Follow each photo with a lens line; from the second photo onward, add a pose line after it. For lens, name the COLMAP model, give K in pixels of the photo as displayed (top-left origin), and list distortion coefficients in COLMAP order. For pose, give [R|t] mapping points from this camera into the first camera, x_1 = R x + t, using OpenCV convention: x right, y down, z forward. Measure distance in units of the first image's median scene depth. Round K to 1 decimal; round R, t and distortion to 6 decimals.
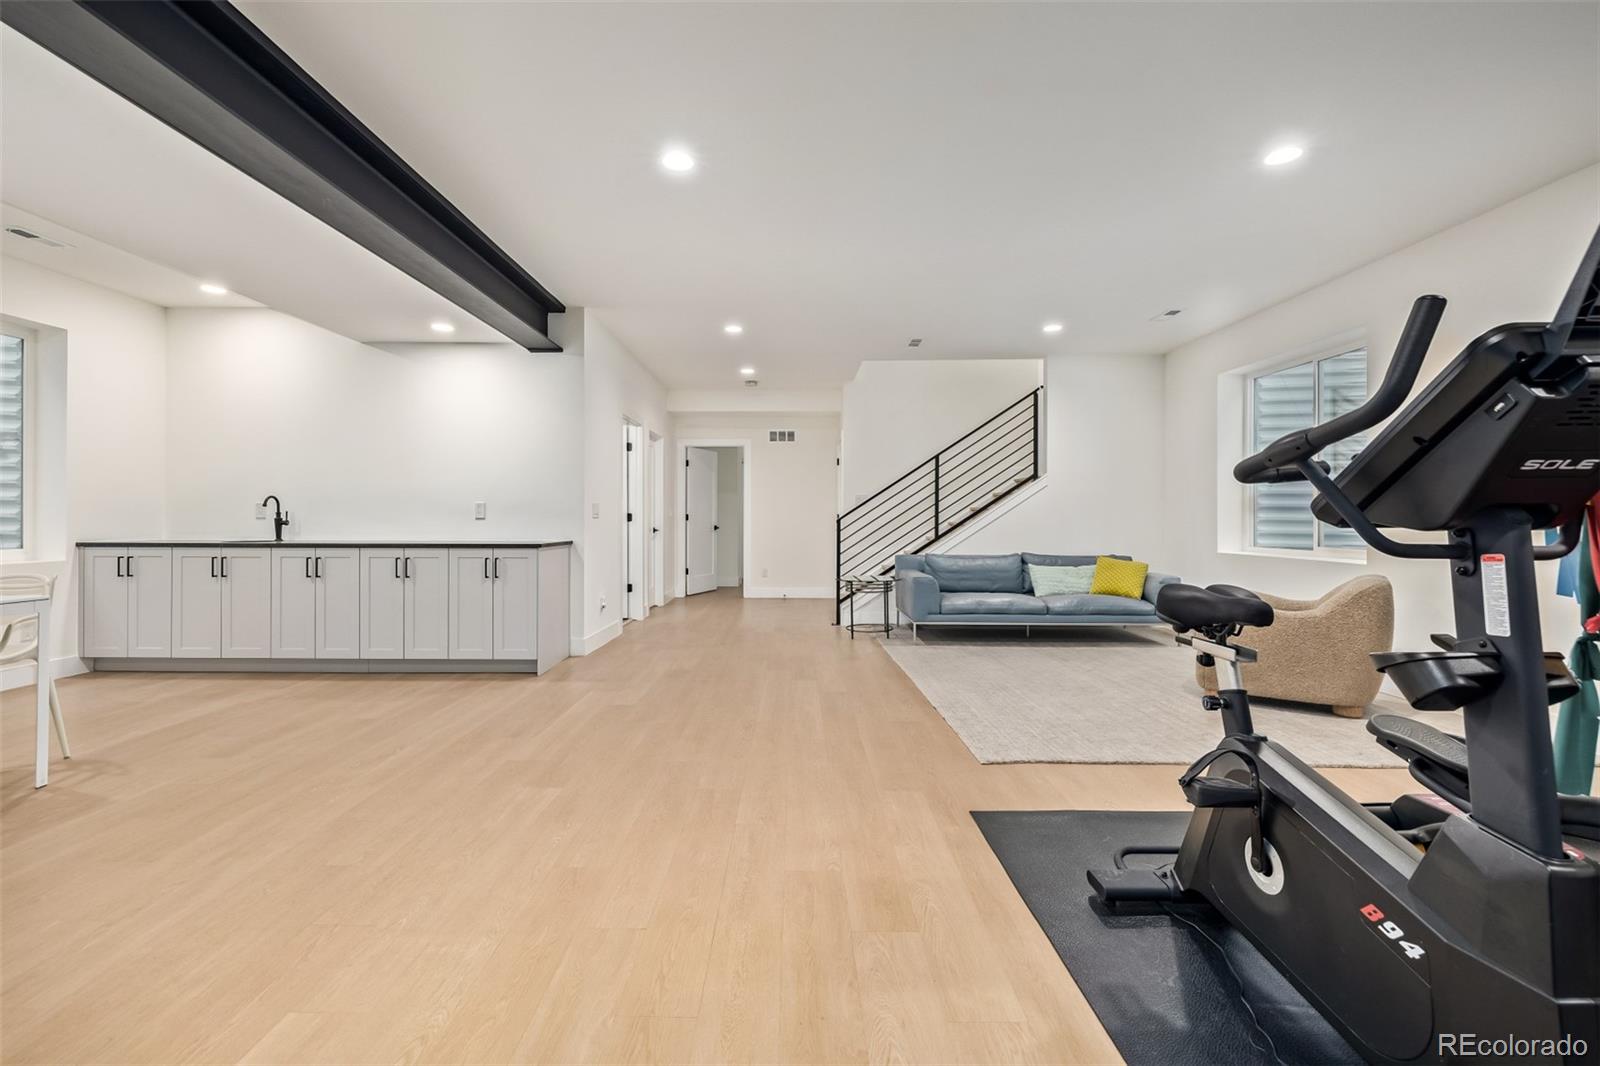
lens RADIAL K [[681.8, 0, 803.4], [0, 681.8, 530.9], [0, 0, 1]] dist [0.000764, -0.000770]
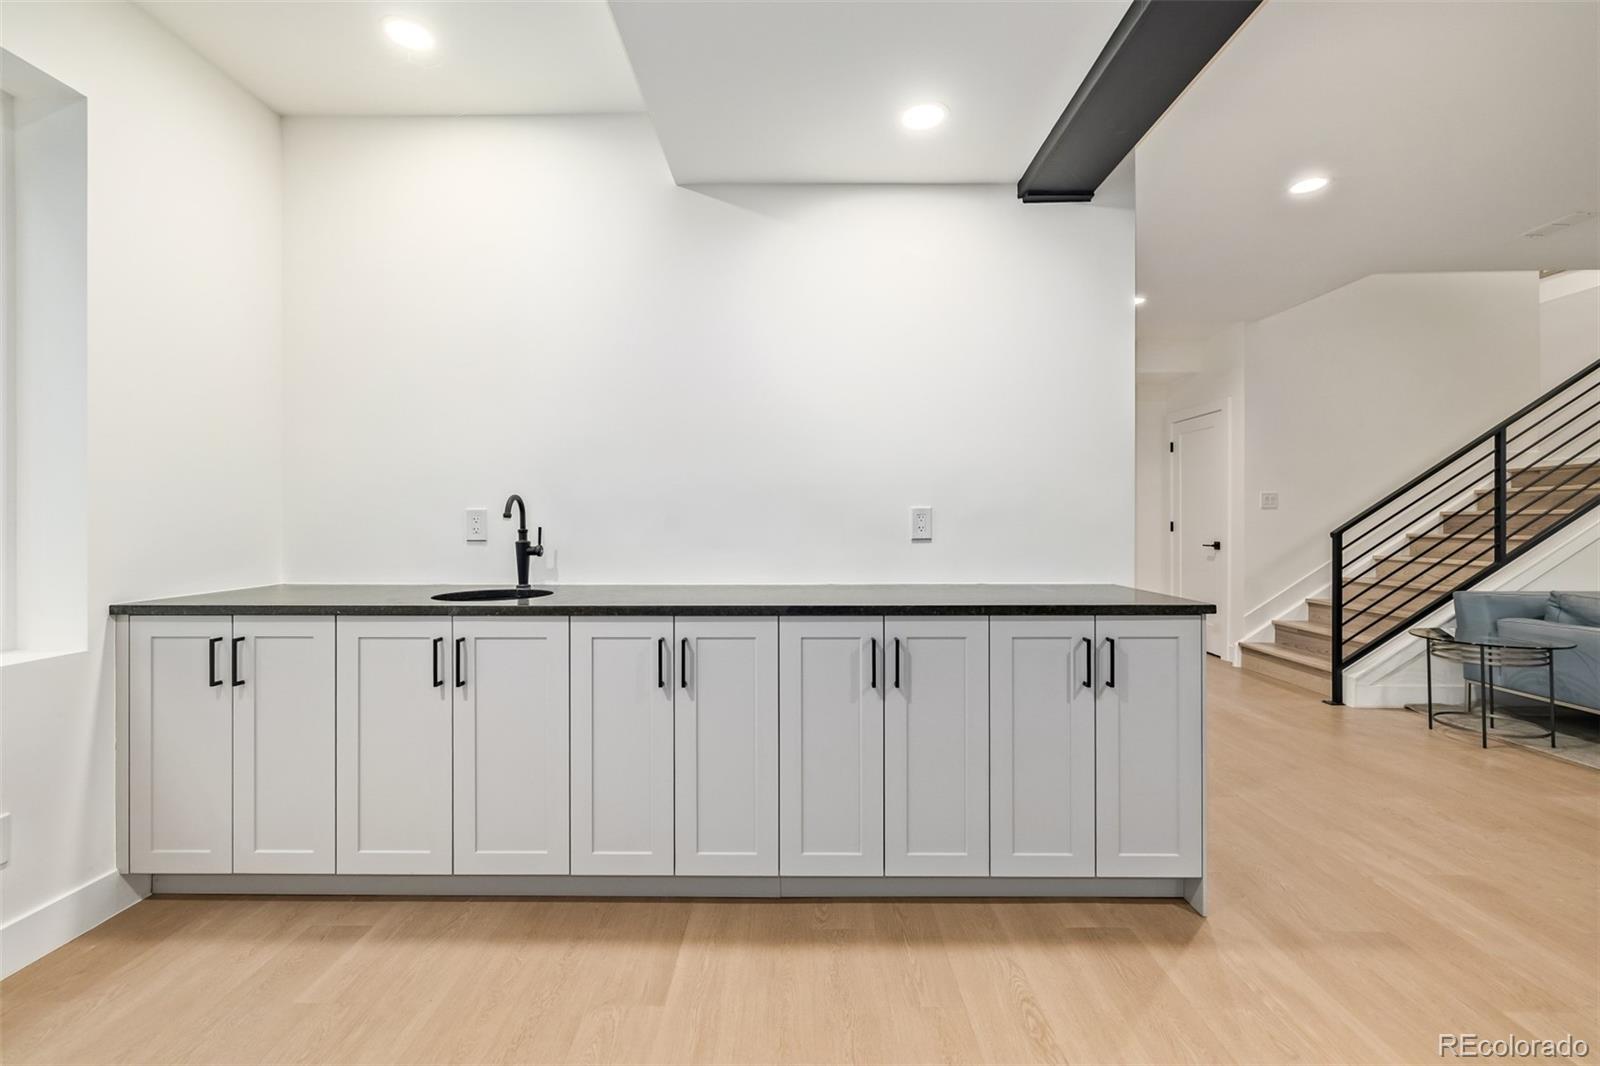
lens RADIAL K [[681.8, 0, 804.1], [0, 681.8, 532.5], [0, 0, 1]] dist [0.000764, -0.000770]
pose [[0.999982, -0.003931, 0.004506, -0.631468], [0.003932, 0.999992, -0.000354, -0.026735], [-0.004505, 0.000372, 0.999990, 0.569259]]
